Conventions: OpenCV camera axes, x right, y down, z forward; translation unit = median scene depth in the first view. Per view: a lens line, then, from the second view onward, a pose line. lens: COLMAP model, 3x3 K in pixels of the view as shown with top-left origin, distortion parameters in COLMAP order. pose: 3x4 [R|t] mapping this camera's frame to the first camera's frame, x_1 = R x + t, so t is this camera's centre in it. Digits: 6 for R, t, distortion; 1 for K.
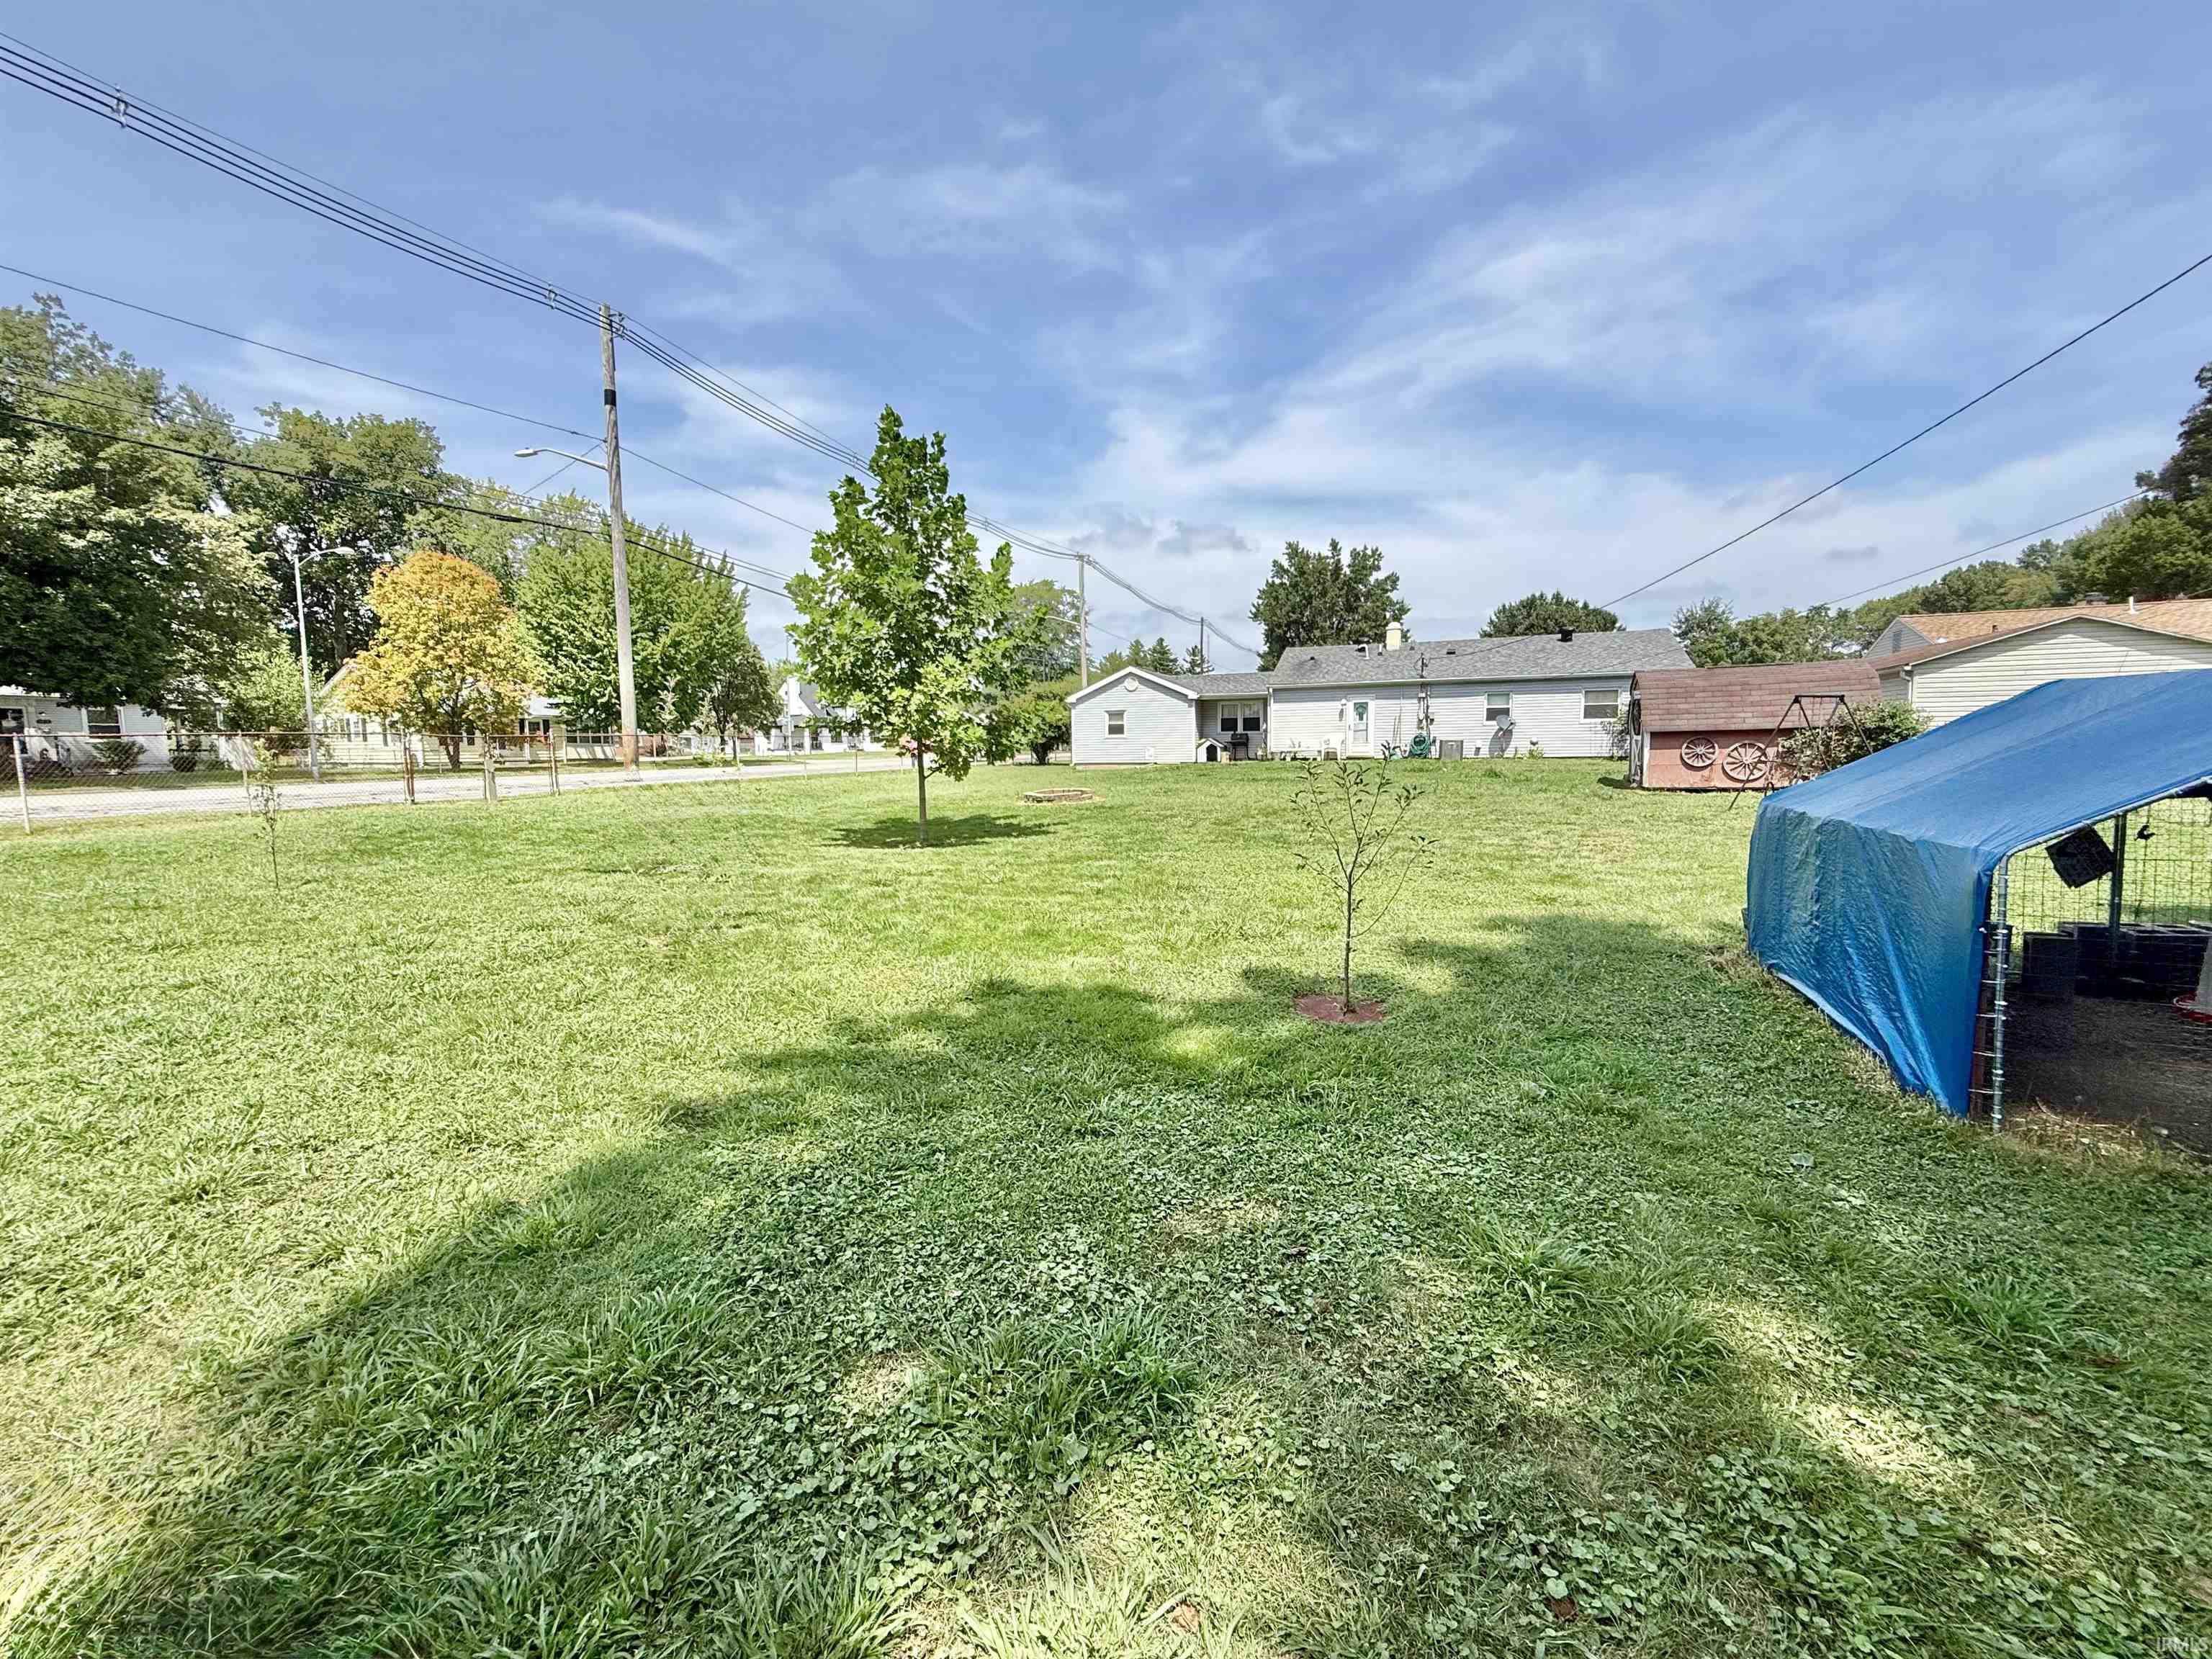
lens RADIAL K [[877.8, 0, 1098.2], [0, 877.8, 833.1], [0, 0, 1]] dist [0.000330, -0.000142]
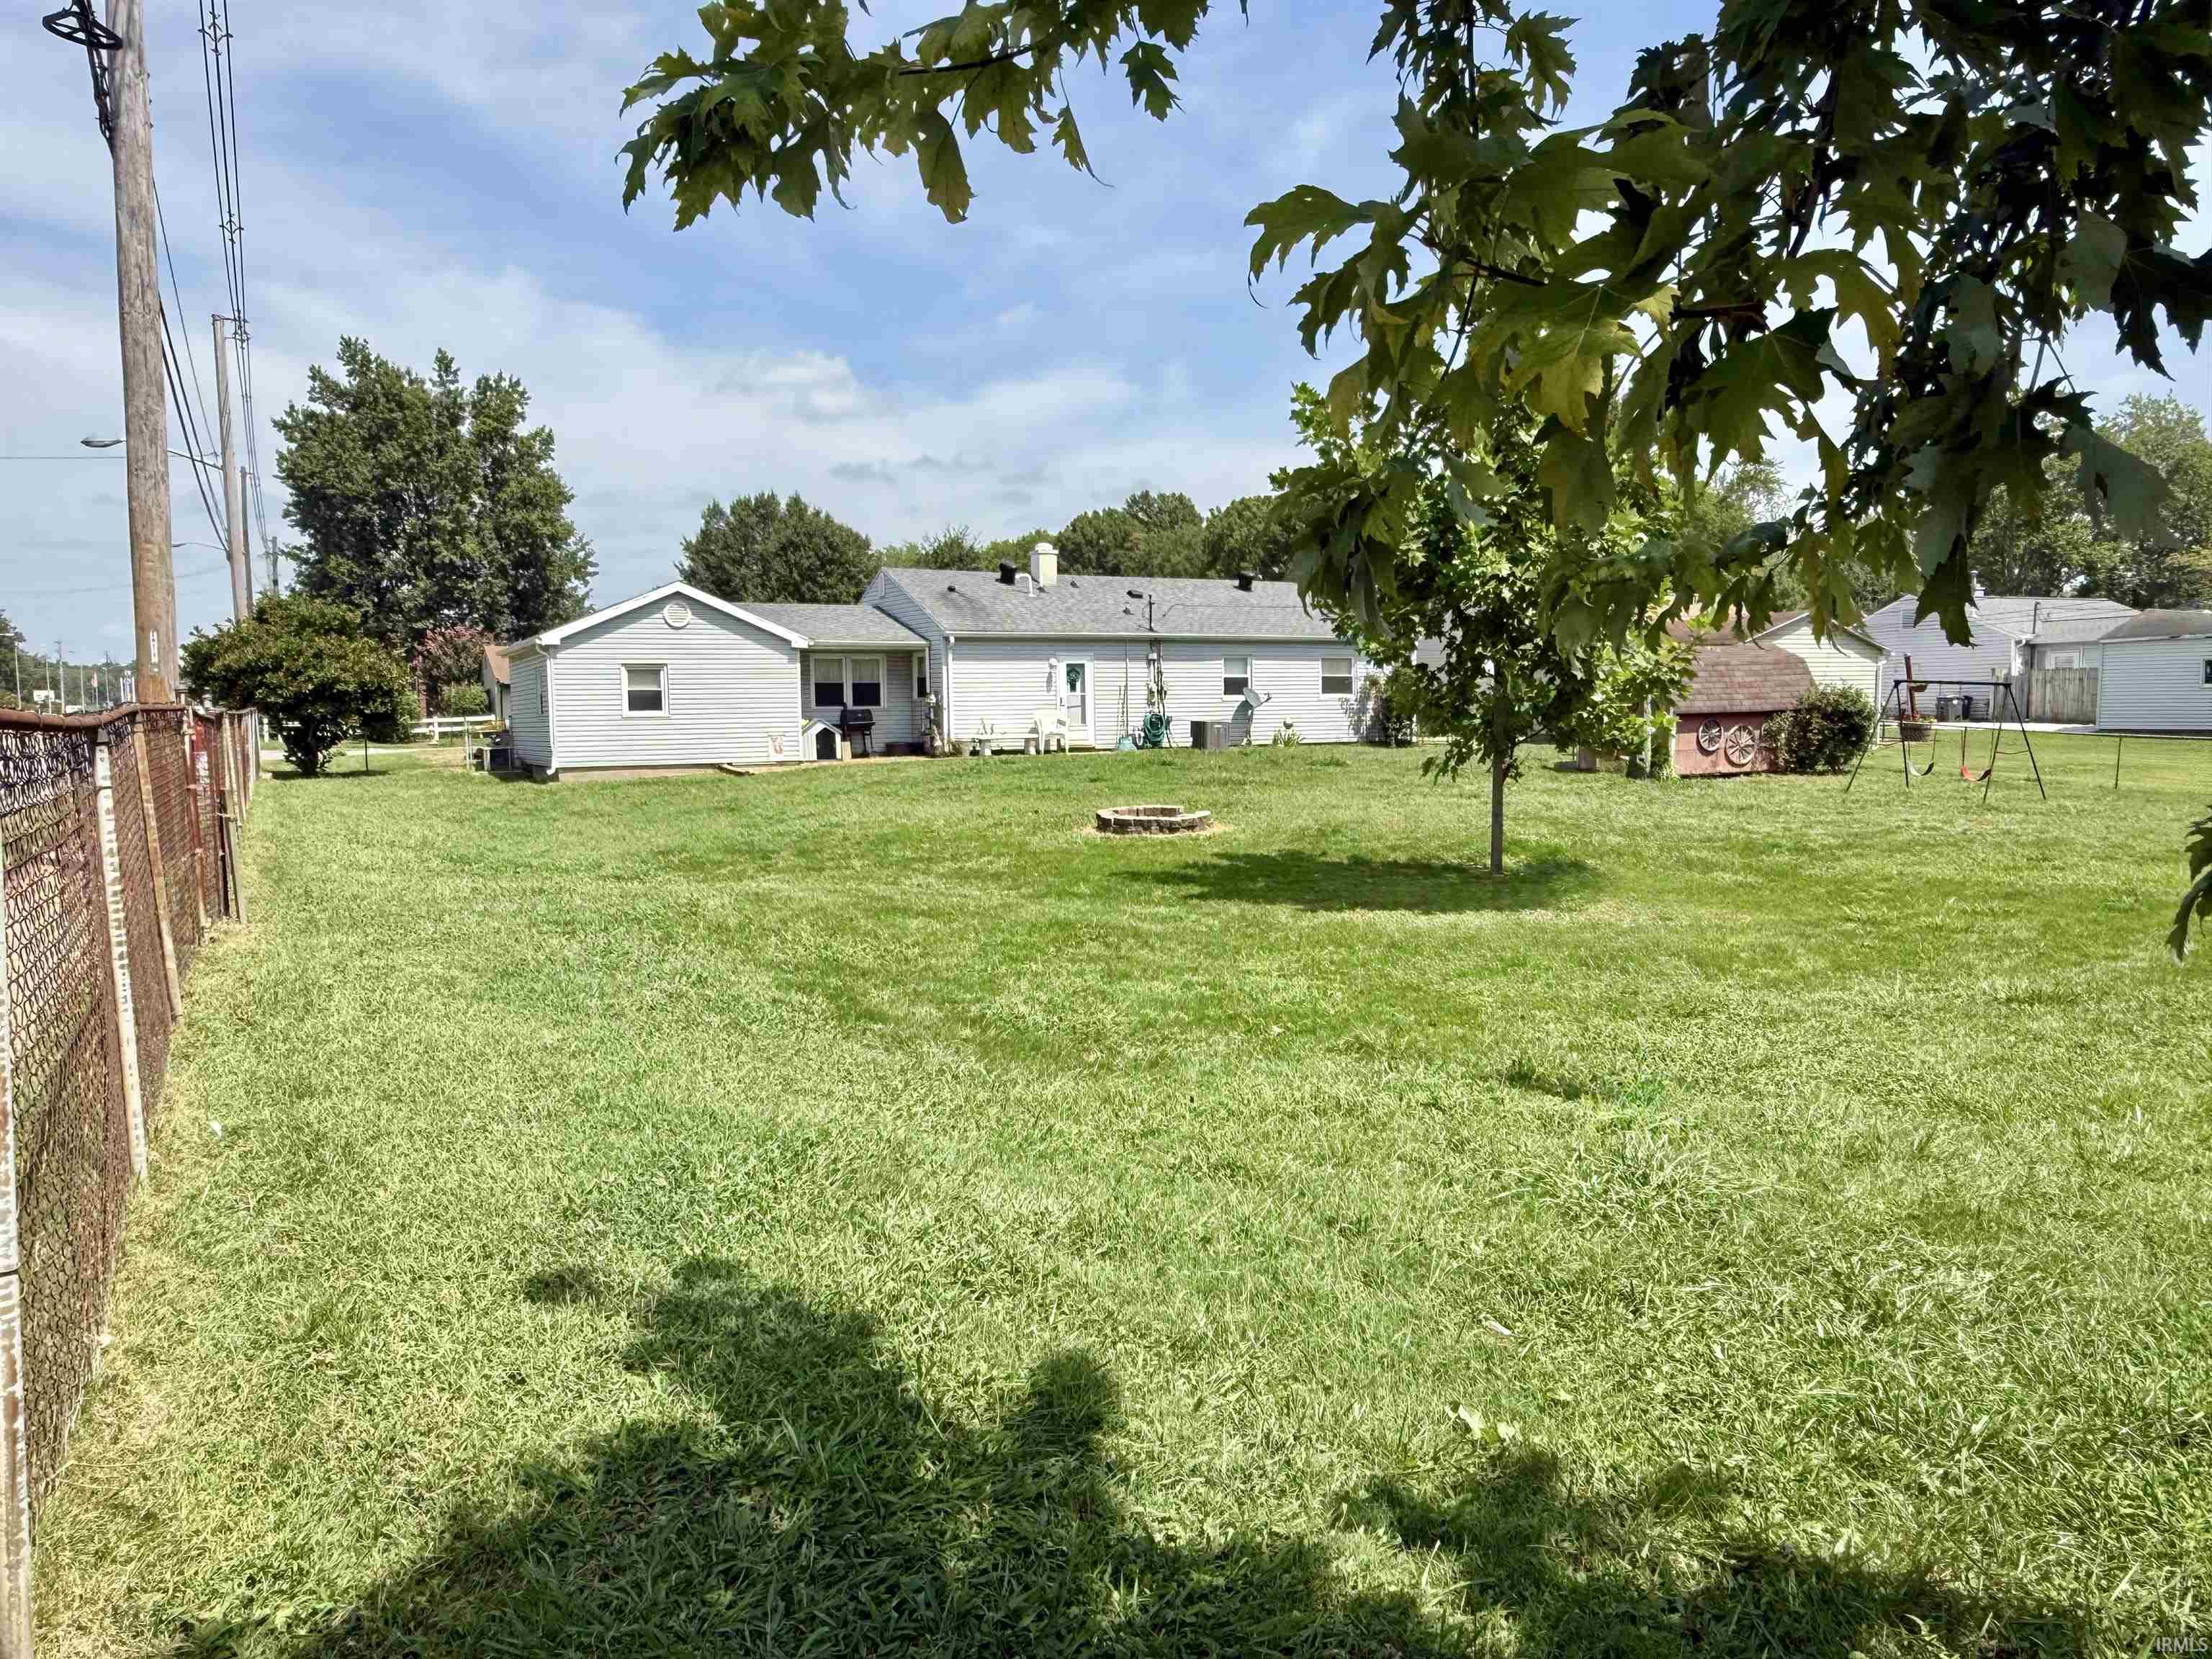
lens RADIAL K [[1522.5, 0, 1106.0], [0, 1522.5, 829.5], [0, 0, 1]] dist [0.005084, 0.002229]
pose [[0.649952, -0.055494, 0.757947, -0.520653], [0.079405, 0.996830, 0.004894, -0.027742], [-0.755816, 0.057004, 0.652298, 0.234382]]
